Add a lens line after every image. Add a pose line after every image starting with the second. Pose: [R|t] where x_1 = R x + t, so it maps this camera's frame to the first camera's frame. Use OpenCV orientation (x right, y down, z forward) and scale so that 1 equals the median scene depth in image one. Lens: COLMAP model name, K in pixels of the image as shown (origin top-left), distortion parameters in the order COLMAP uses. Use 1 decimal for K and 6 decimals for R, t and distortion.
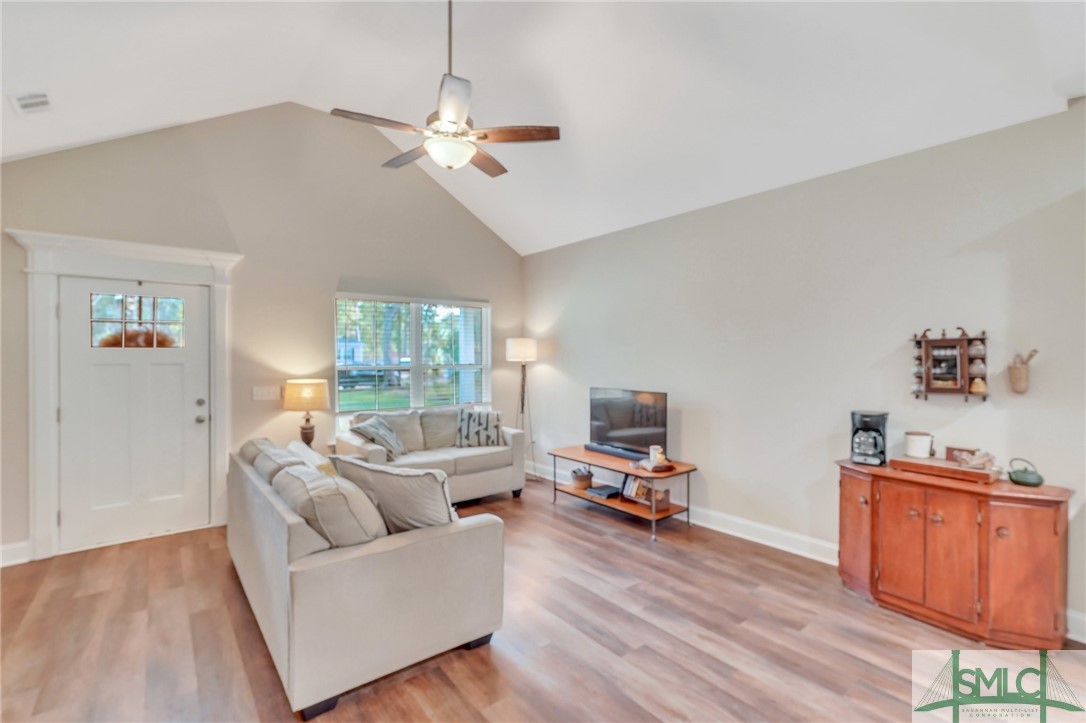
lens RADIAL K [[489.8, 0, 543.6], [0, 489.8, 357.2], [0, 0, 1]] dist [-0.017712, 0.009591]
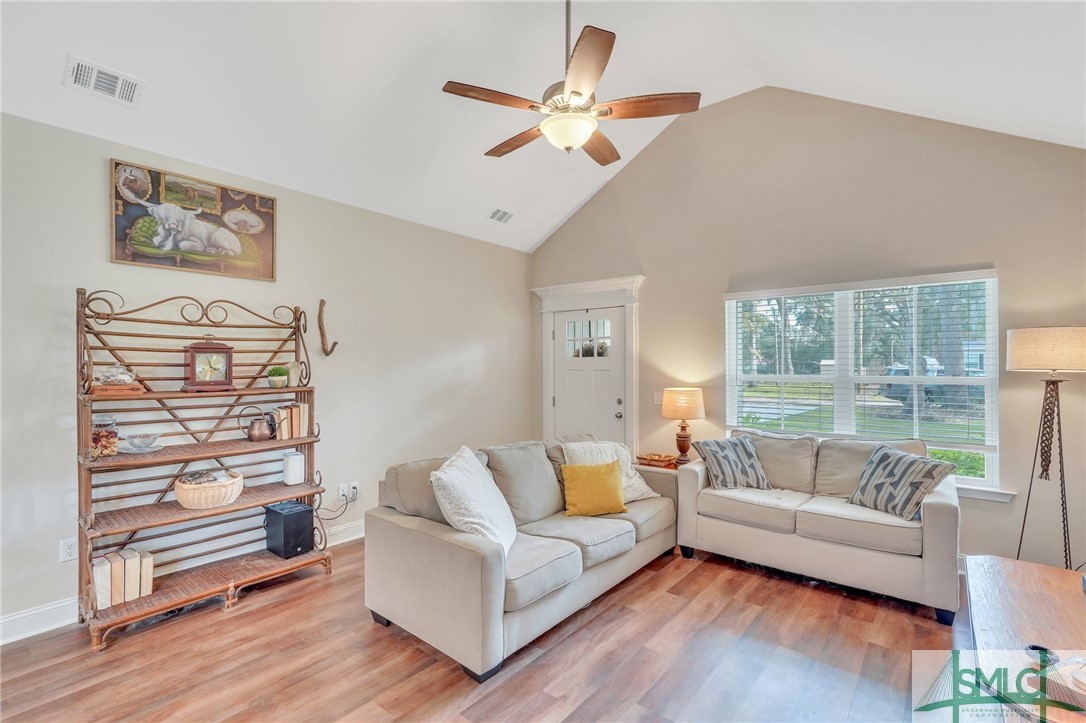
lens RADIAL K [[494.6, 0, 543.0], [0, 494.6, 361.5], [0, 0, 1]] dist [-0.002490, 0.000085]
pose [[0.205490, -0.006420, -0.978638, 0.559002], [-0.003226, 0.999969, -0.007238, 0.001564], [0.978654, 0.004644, 0.205463, 0.642880]]
